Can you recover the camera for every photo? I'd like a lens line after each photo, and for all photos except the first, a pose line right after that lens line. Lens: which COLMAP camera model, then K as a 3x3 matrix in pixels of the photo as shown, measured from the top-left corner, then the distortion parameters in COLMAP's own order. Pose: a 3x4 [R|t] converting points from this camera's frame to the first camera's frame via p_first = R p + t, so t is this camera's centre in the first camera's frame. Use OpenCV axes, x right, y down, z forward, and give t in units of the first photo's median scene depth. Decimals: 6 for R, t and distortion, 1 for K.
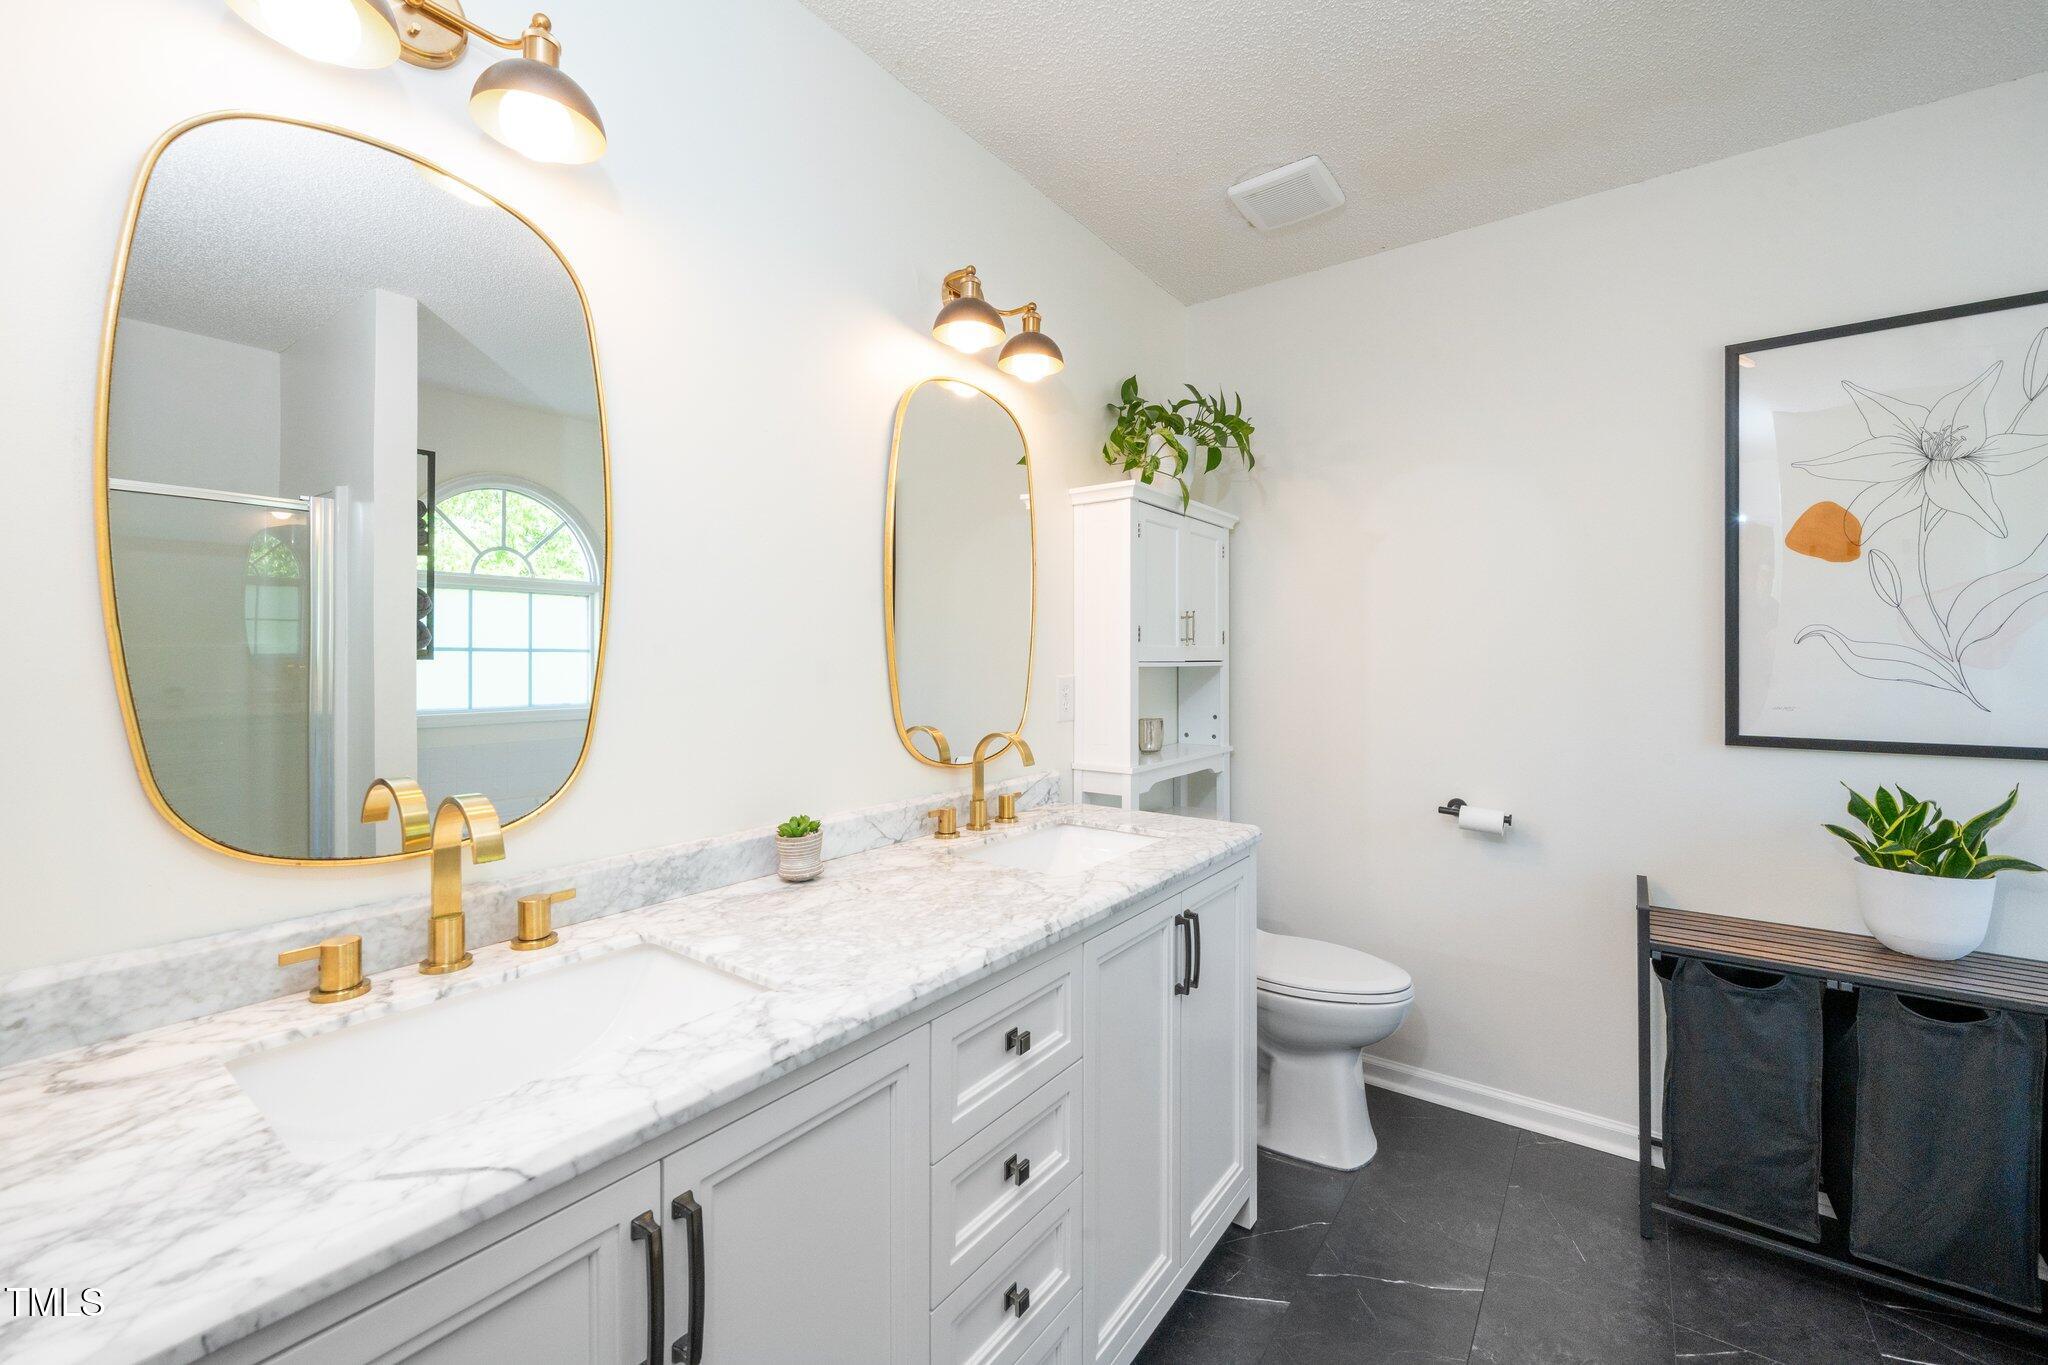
lens RADIAL K [[831.3, 0, 1023.8], [0, 831.3, 654.8], [0, 0, 1]] dist [0.000820, 0.000032]
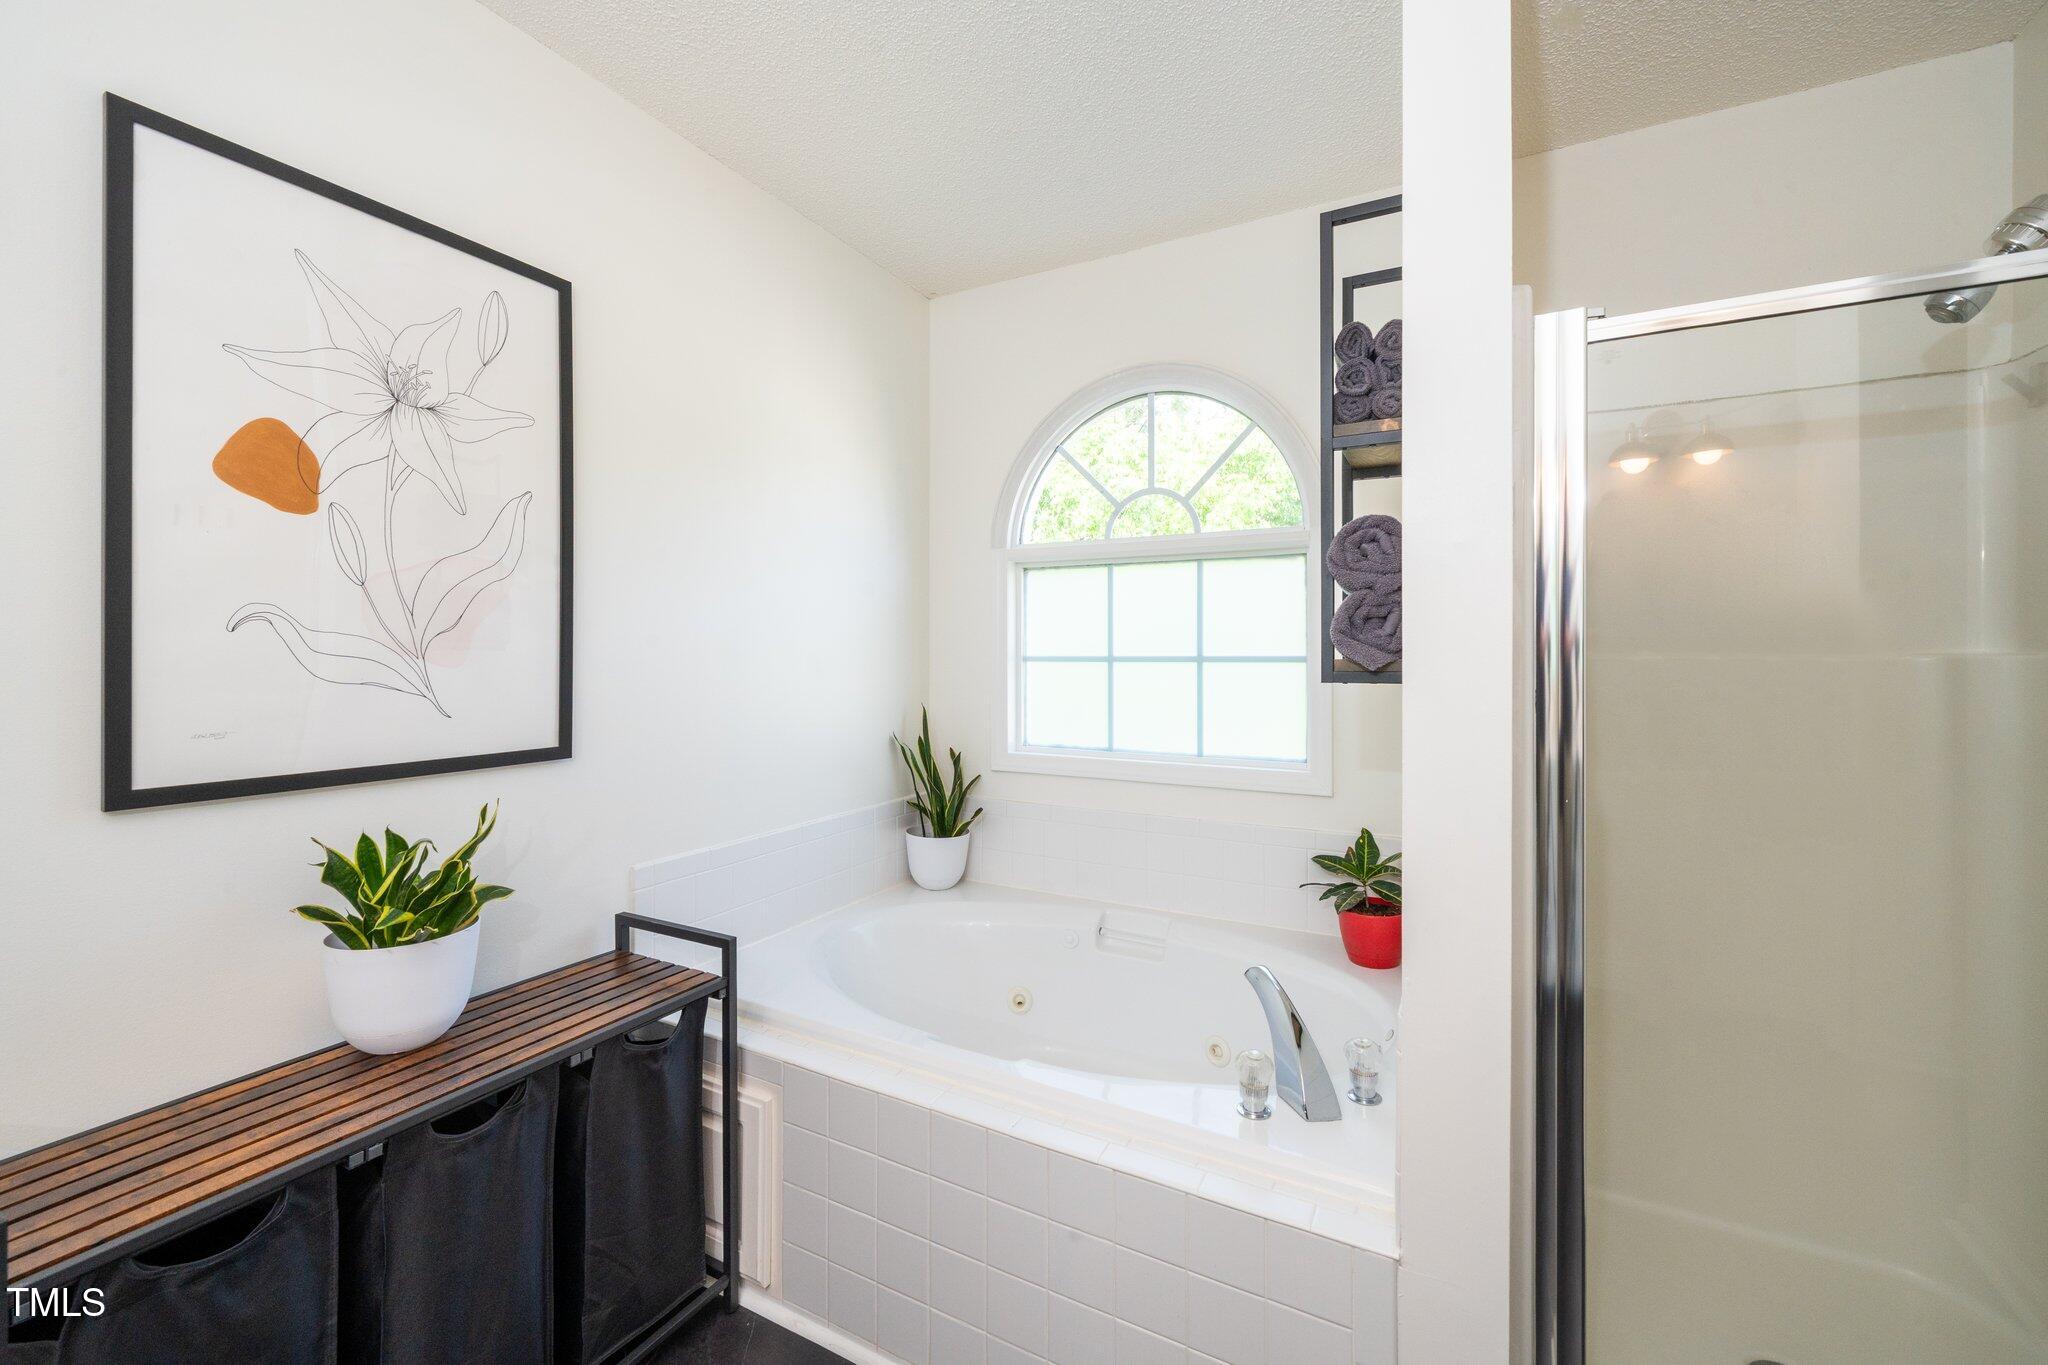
lens RADIAL K [[831.3, 0, 1023.8], [0, 831.3, 654.8], [0, 0, 1]] dist [0.000820, 0.000032]
pose [[-0.134516, 0.003219, 0.990906, 0.241514], [-0.002161, 0.999991, -0.003542, 0.006035], [-0.990909, -0.002618, -0.134508, 0.528554]]
